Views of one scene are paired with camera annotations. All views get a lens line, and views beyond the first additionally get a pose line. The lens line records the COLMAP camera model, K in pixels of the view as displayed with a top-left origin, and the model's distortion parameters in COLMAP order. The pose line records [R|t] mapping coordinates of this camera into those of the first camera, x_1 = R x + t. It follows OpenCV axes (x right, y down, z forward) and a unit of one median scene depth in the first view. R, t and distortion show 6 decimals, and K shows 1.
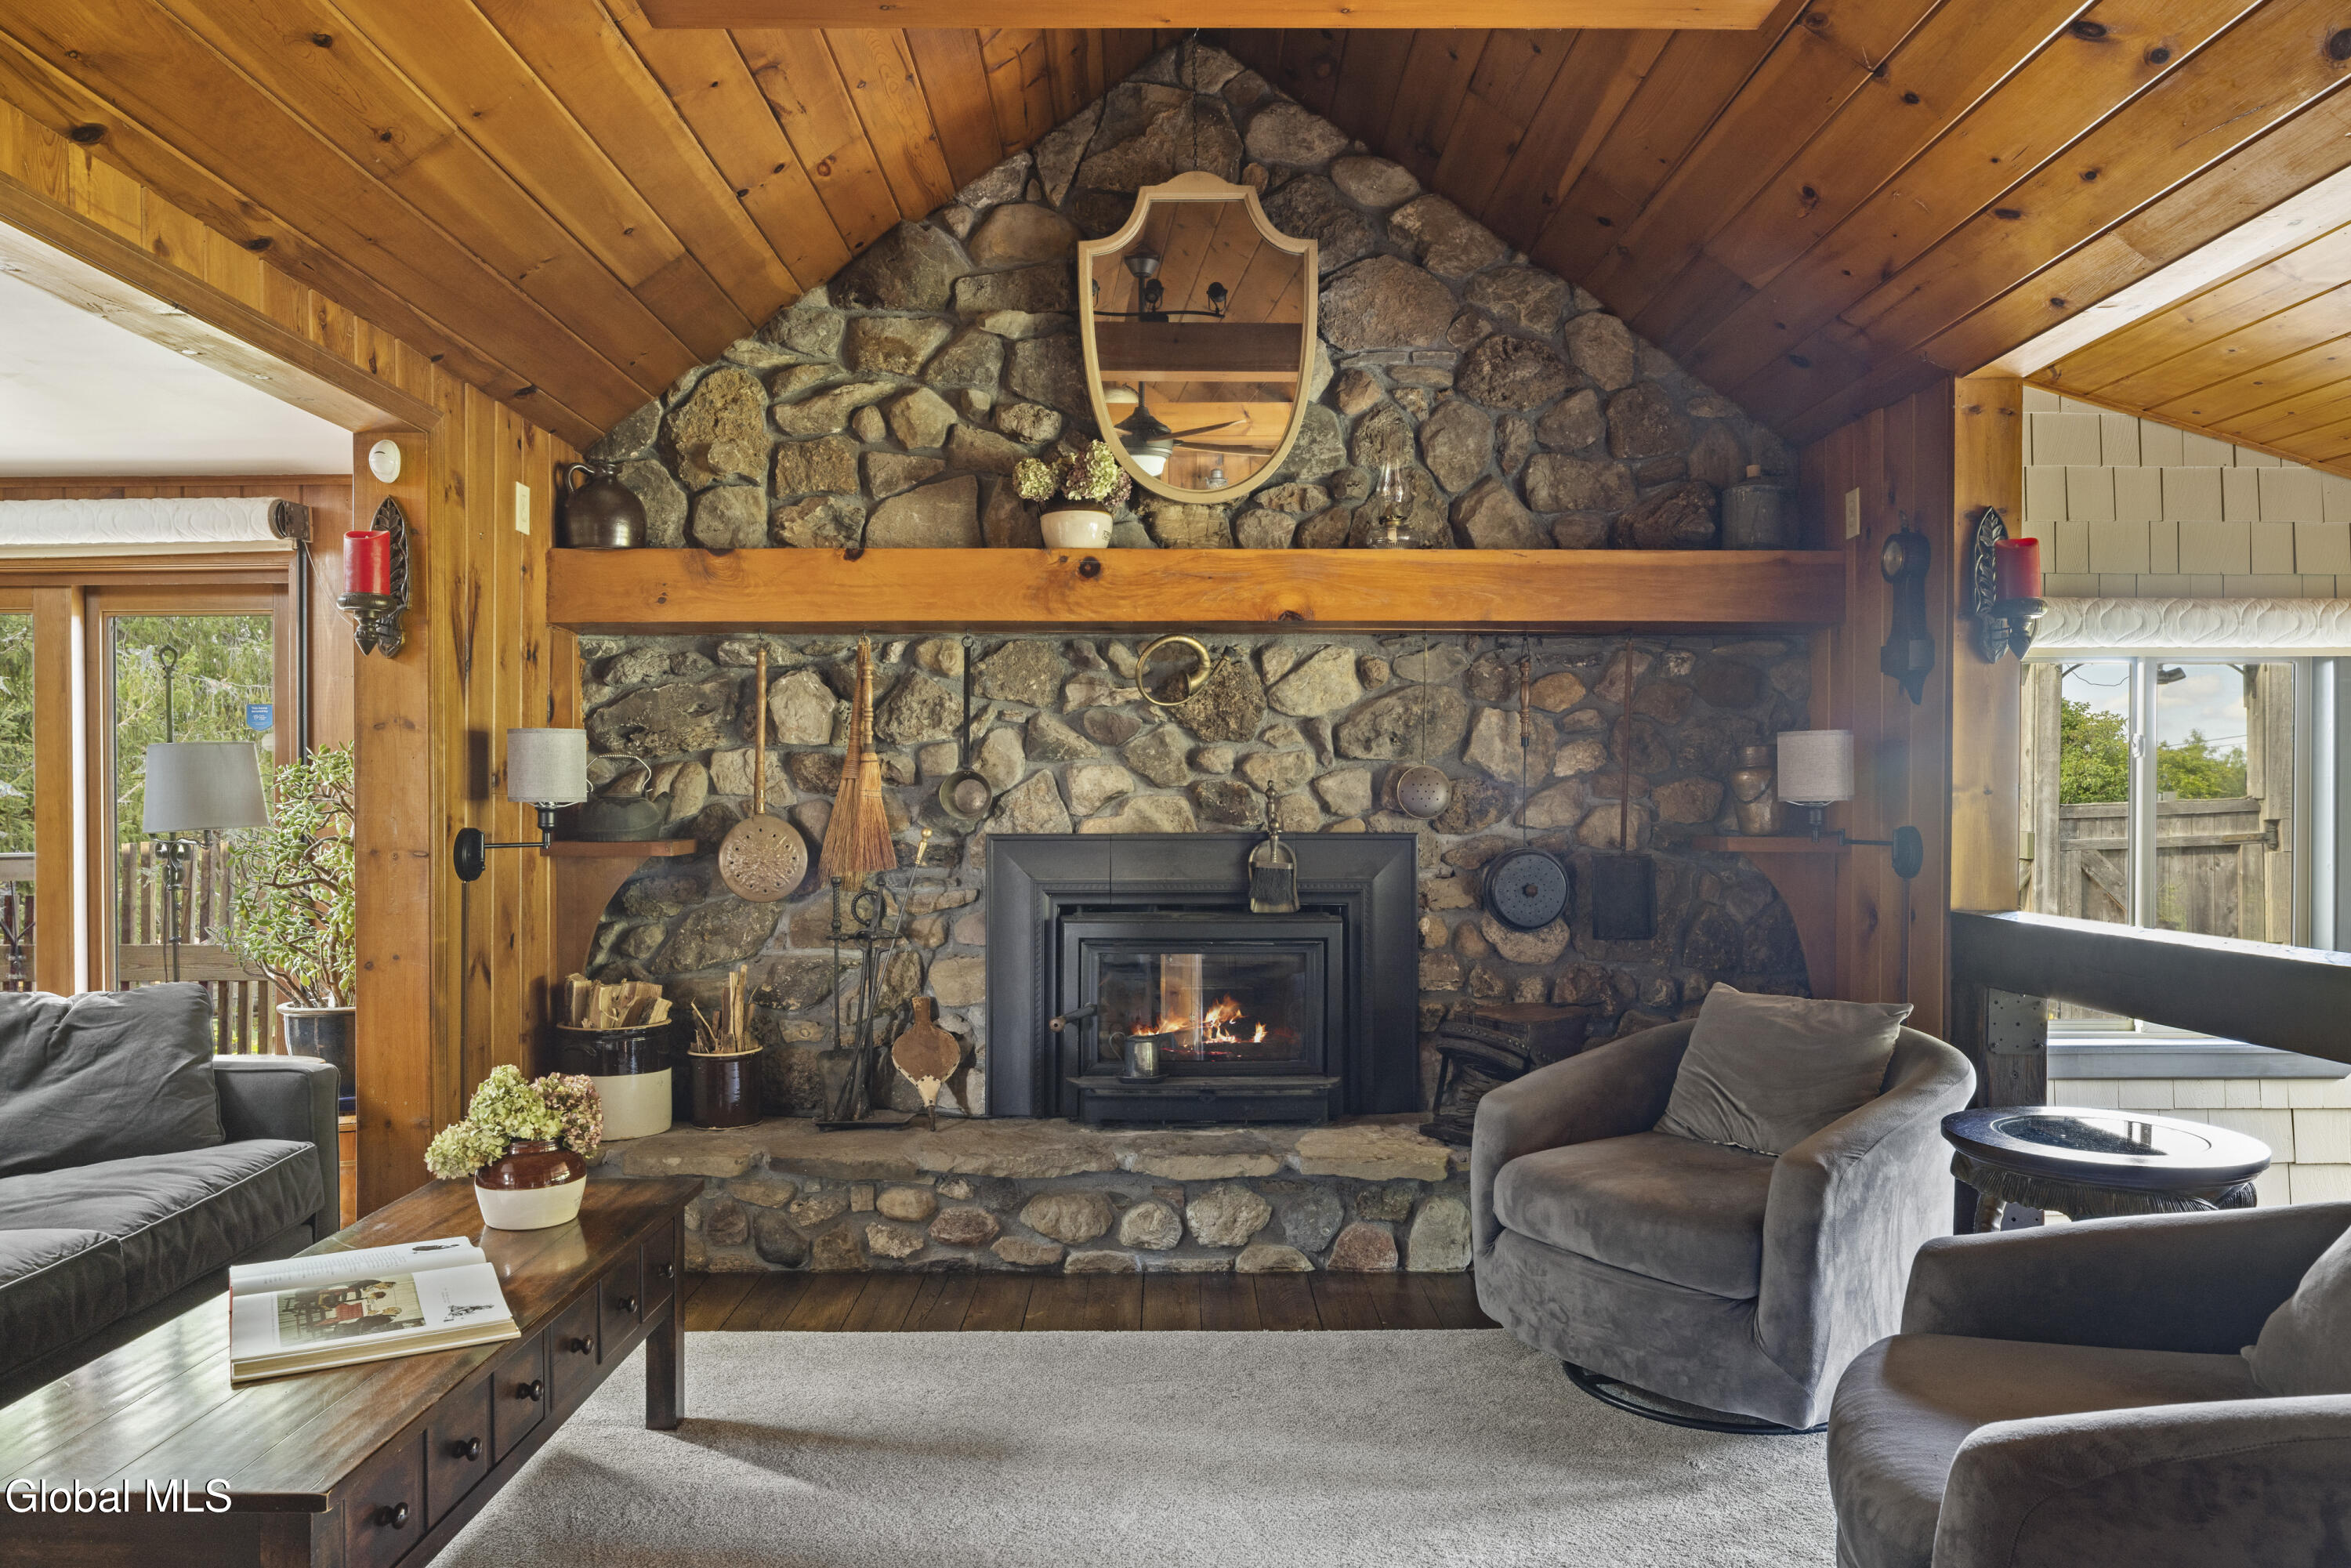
lens RADIAL K [[1574.5, 0, 1175.2], [0, 1574.5, 836.6], [0, 0, 1]] dist [-0.011170, -0.000456]
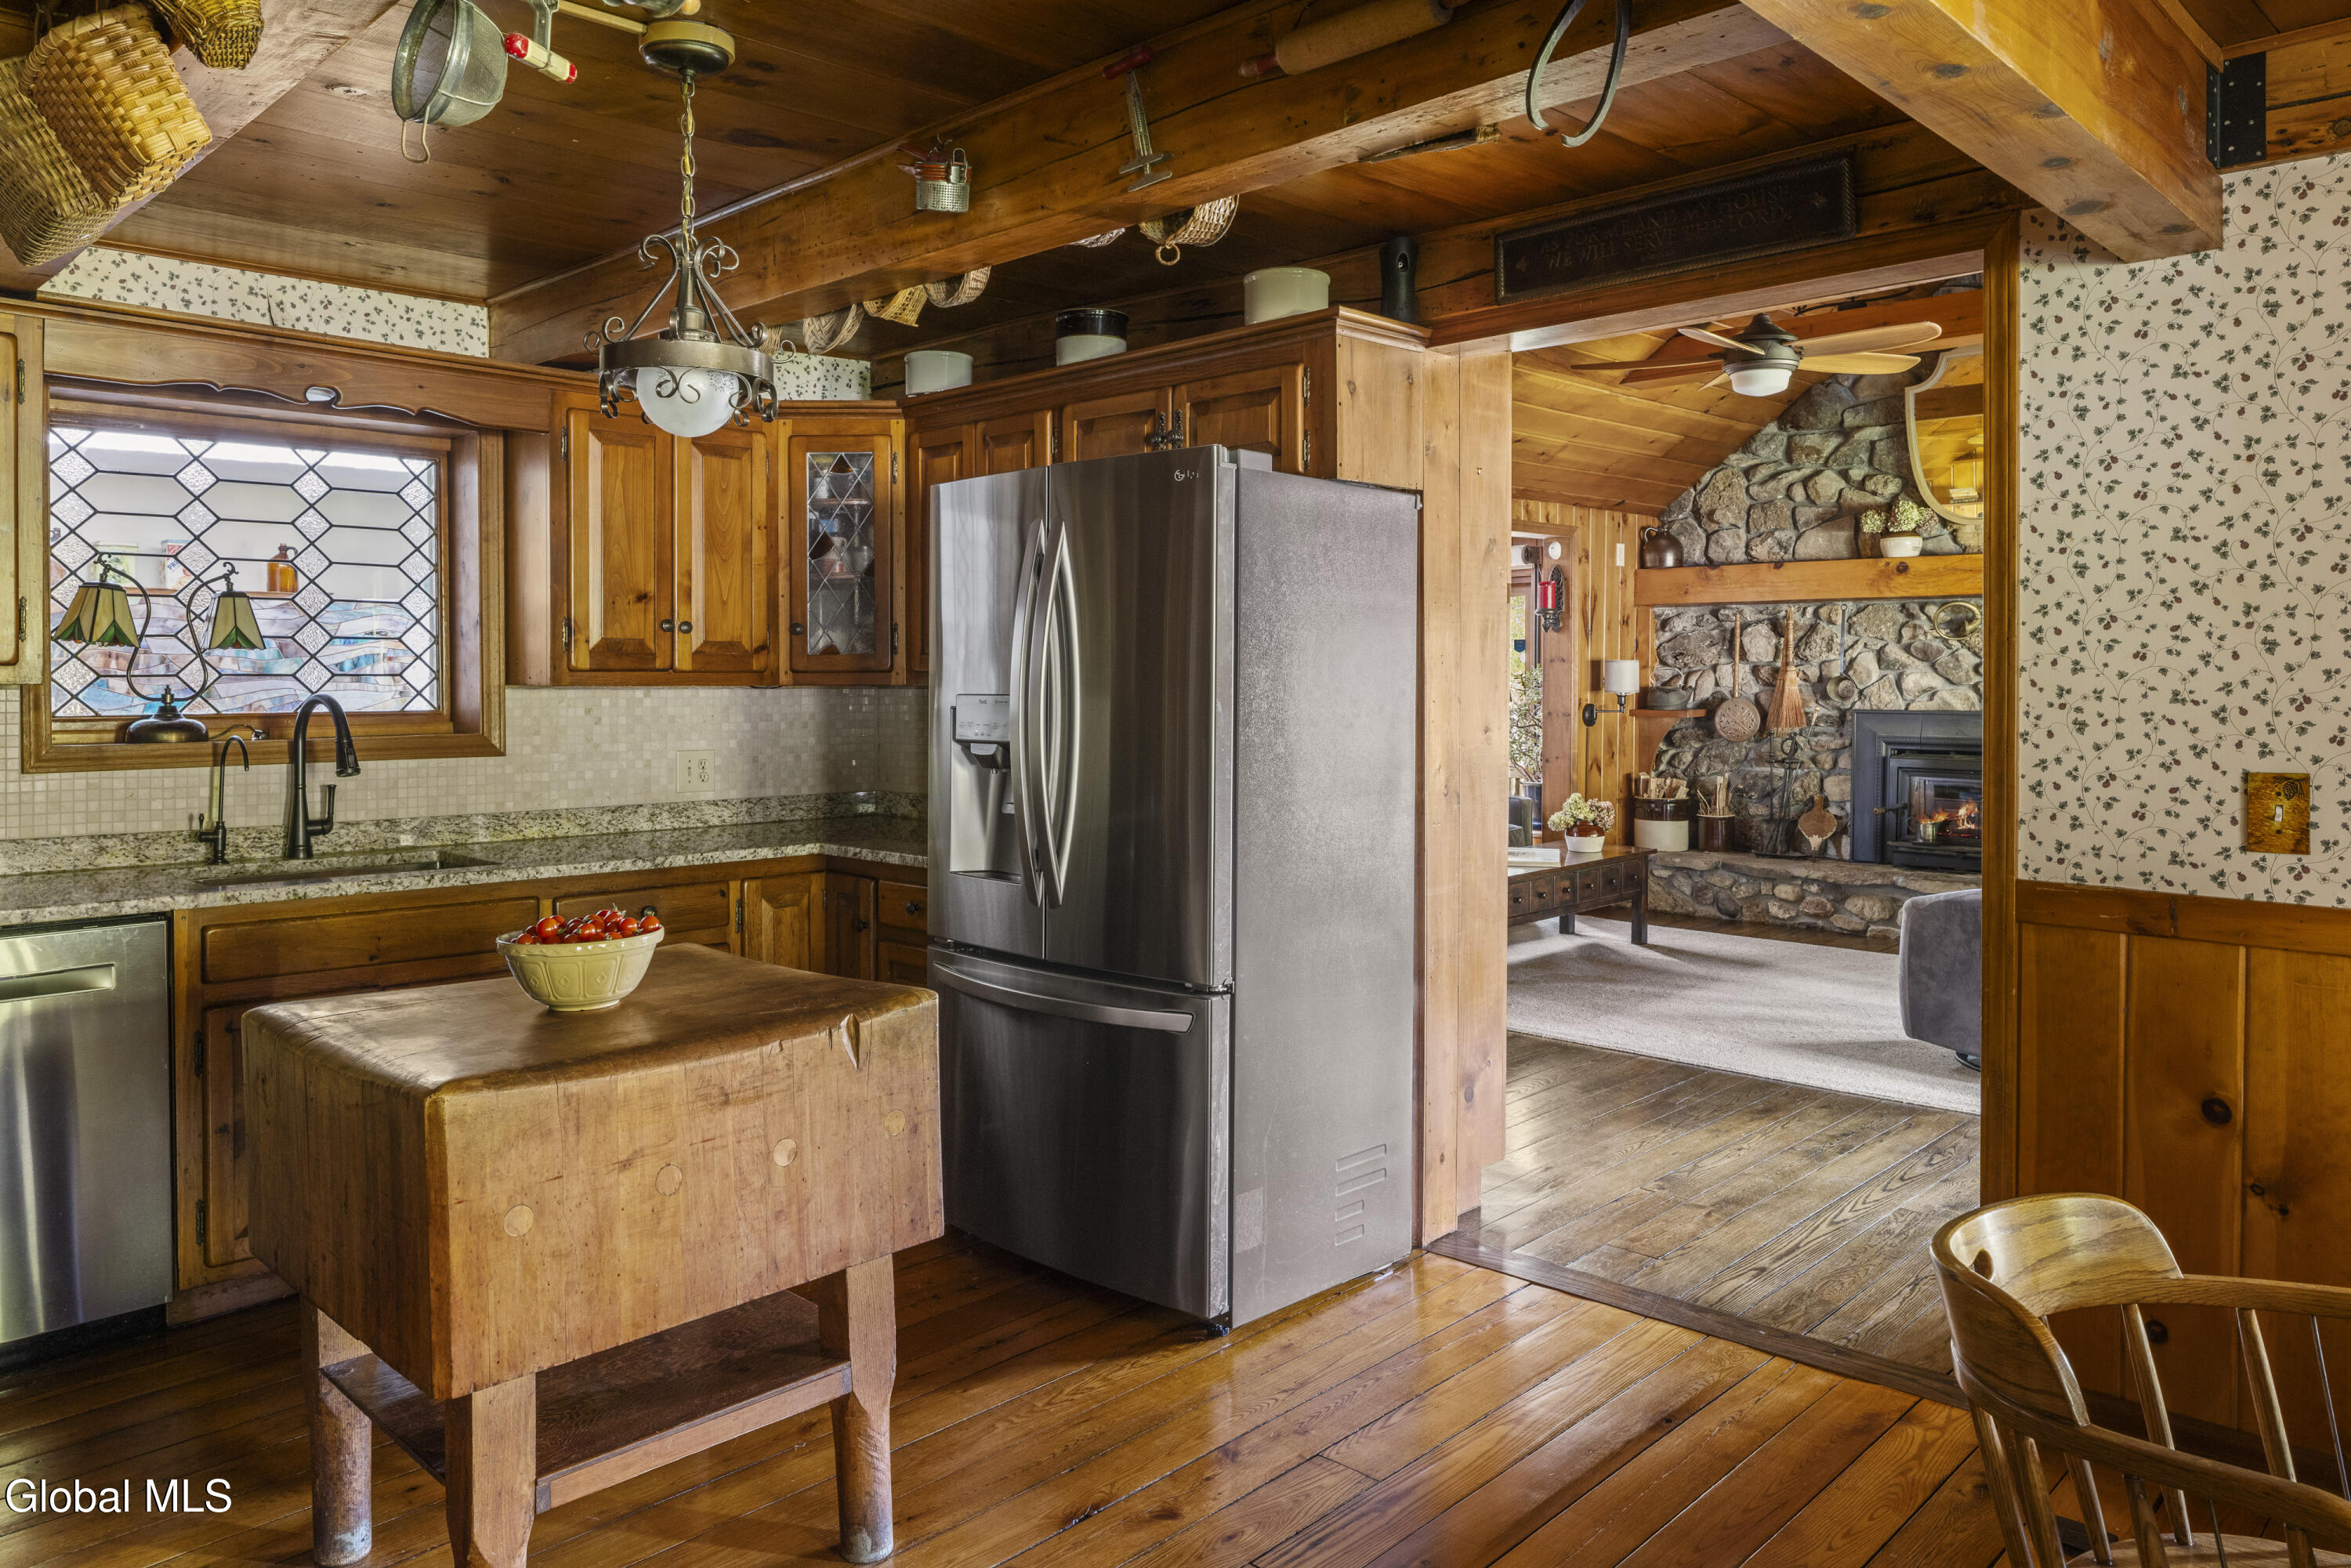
lens RADIAL K [[1574.8, 0, 1165.1], [0, 1574.8, 676.8], [0, 0, 1]] dist [-0.005735, 0.001200]
pose [[0.707505, 0.004554, -0.706694, 0.615490], [-0.011373, 0.999923, -0.004943, -0.021846], [0.706617, 0.011534, 0.707502, -0.889947]]
